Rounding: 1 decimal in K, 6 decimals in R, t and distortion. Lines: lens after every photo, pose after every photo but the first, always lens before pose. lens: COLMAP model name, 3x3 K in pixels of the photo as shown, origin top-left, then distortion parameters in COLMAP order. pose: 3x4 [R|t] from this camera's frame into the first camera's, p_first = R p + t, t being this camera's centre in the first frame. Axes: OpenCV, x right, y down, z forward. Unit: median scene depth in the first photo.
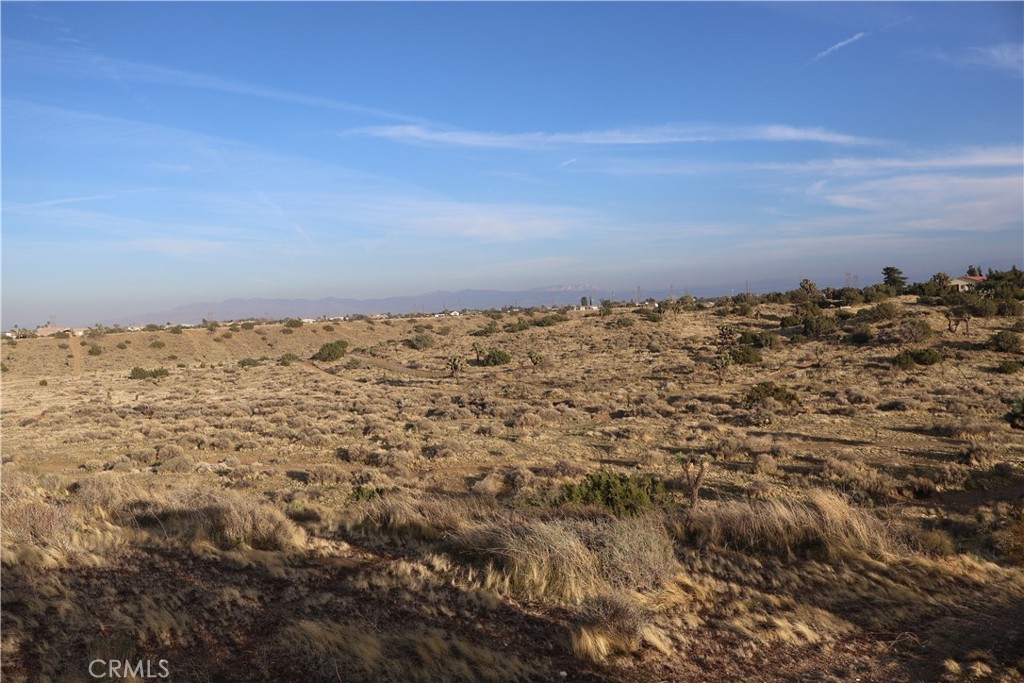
lens RADIAL K [[850.1, 0, 513.2], [0, 850.1, 327.2], [0, 0, 1]] dist [0.003680, 0.005637]
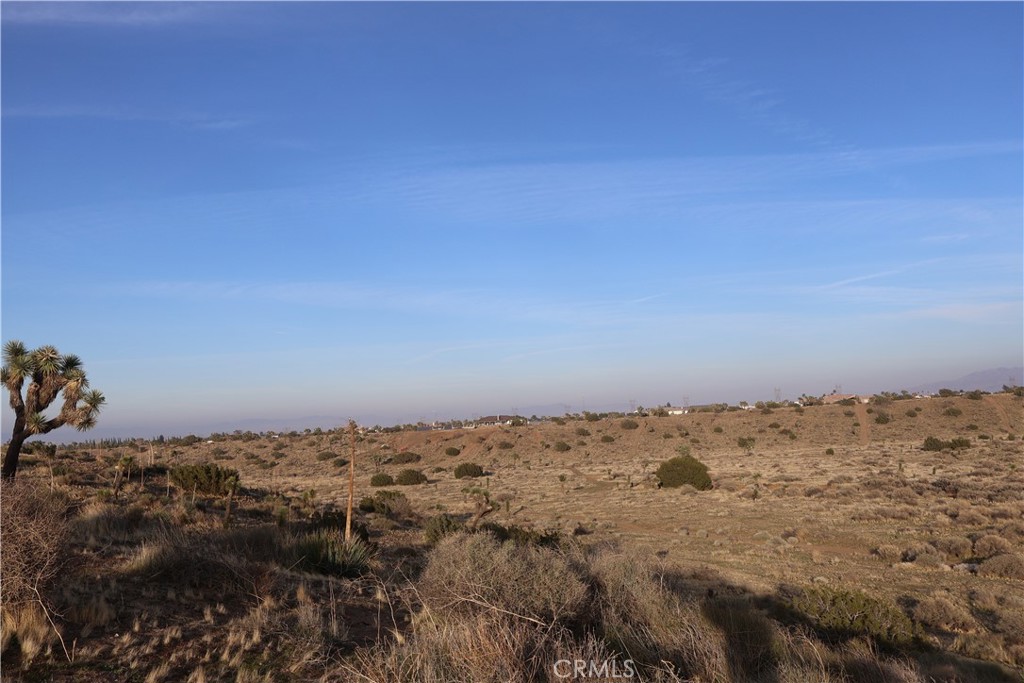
lens RADIAL K [[924.3, 0, 518.7], [0, 924.3, 350.9], [0, 0, 1]] dist [0.011556, 0.001026]
pose [[0.675801, -0.049559, -0.735416, -0.043590], [0.011905, 0.998341, -0.056338, 0.010863], [0.736988, 0.029318, 0.675270, 0.084574]]
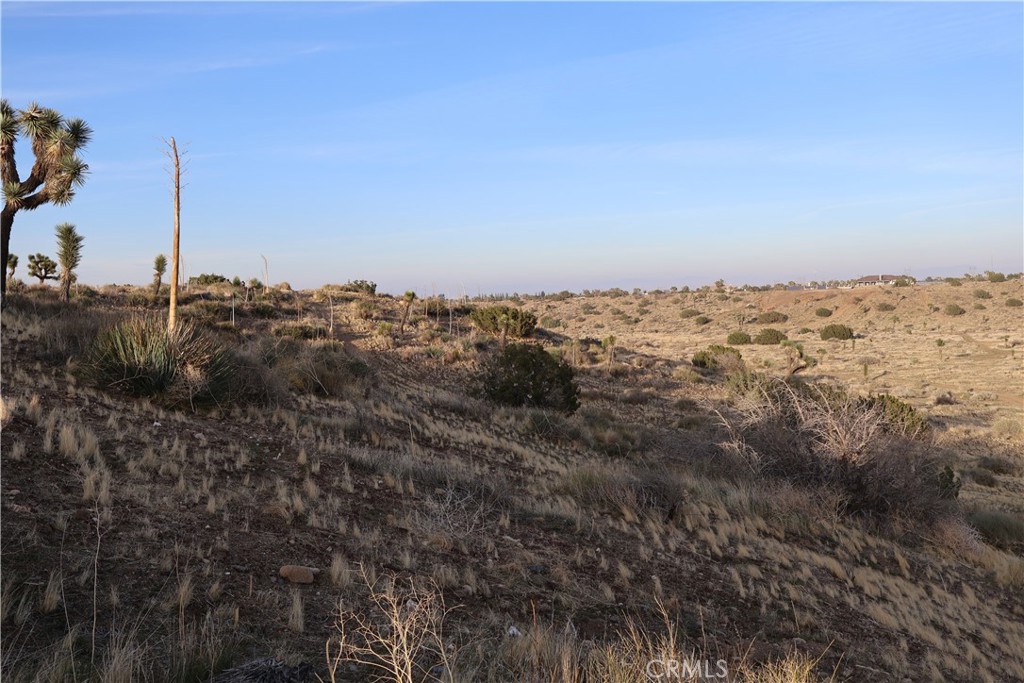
lens RADIAL K [[924.3, 0, 507.3], [0, 924.3, 343.9], [0, 0, 1]] dist [0.011556, 0.001026]
pose [[0.322056, 0.076453, -0.943629, -0.055876], [0.005571, 0.996564, 0.082643, 0.017474], [0.946704, -0.031872, 0.320523, 0.120740]]
